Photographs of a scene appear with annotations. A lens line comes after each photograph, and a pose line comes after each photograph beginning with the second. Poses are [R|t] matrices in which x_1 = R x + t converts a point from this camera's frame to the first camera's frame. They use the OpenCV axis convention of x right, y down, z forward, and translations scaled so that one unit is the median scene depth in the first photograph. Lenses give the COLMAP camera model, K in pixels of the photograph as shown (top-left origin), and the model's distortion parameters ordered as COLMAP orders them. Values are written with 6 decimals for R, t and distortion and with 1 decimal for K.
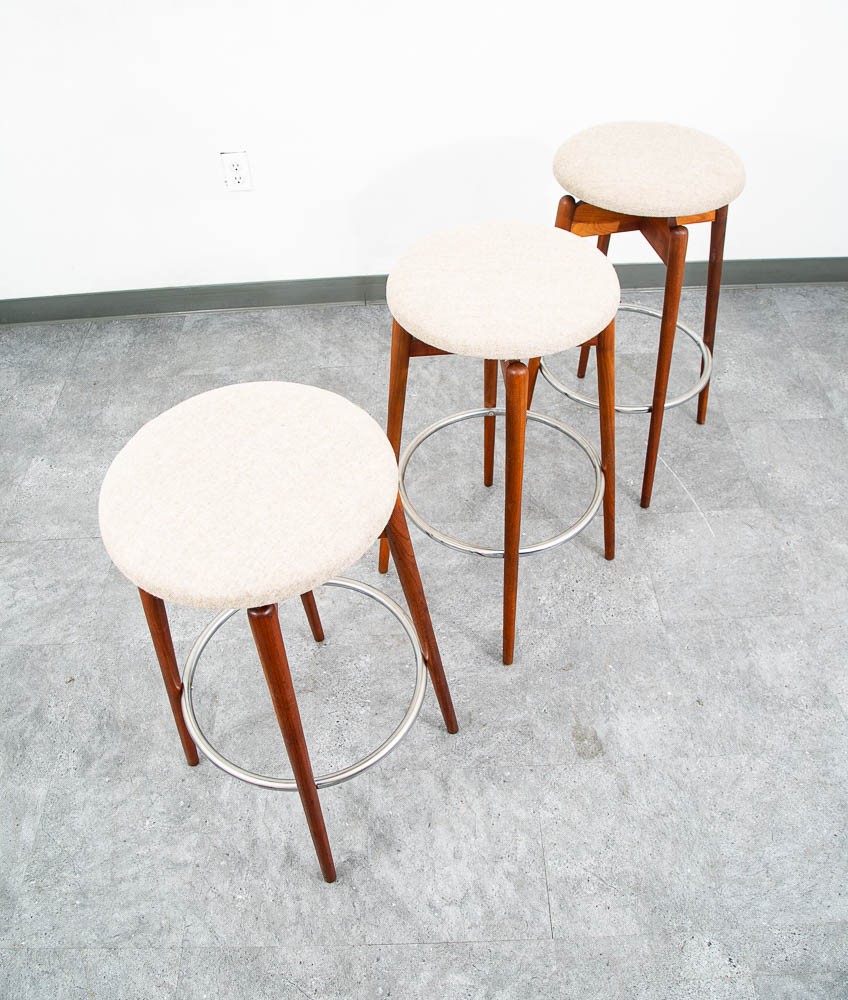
lens RADIAL K [[871.3, 0, 420.6], [0, 871.3, 478.5], [0, 0, 1]] dist [-0.132157, 0.065733]
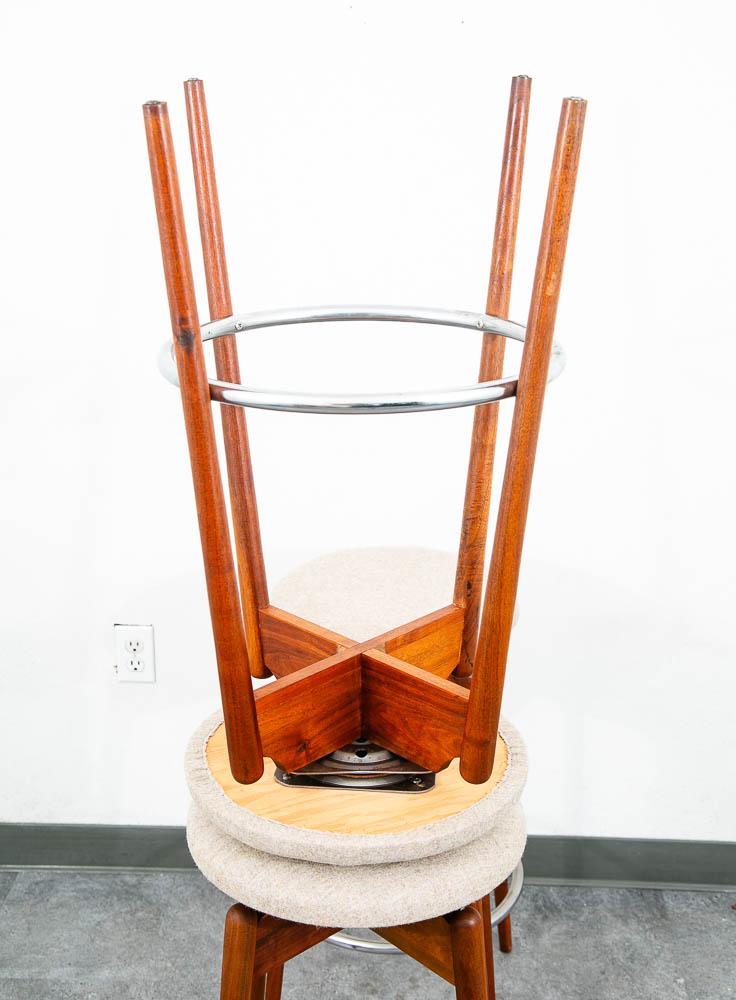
lens RADIAL K [[1461.3, 0, 348.6], [0, 1461.3, 480.3], [0, 0, 1]] dist [0.119096, 0.000000]
pose [[0.995872, 0.060641, -0.067538, 0.025189], [-0.084164, 0.895546, -0.436936, 0.002711], [0.033987, 0.440817, 0.896953, -0.100363]]
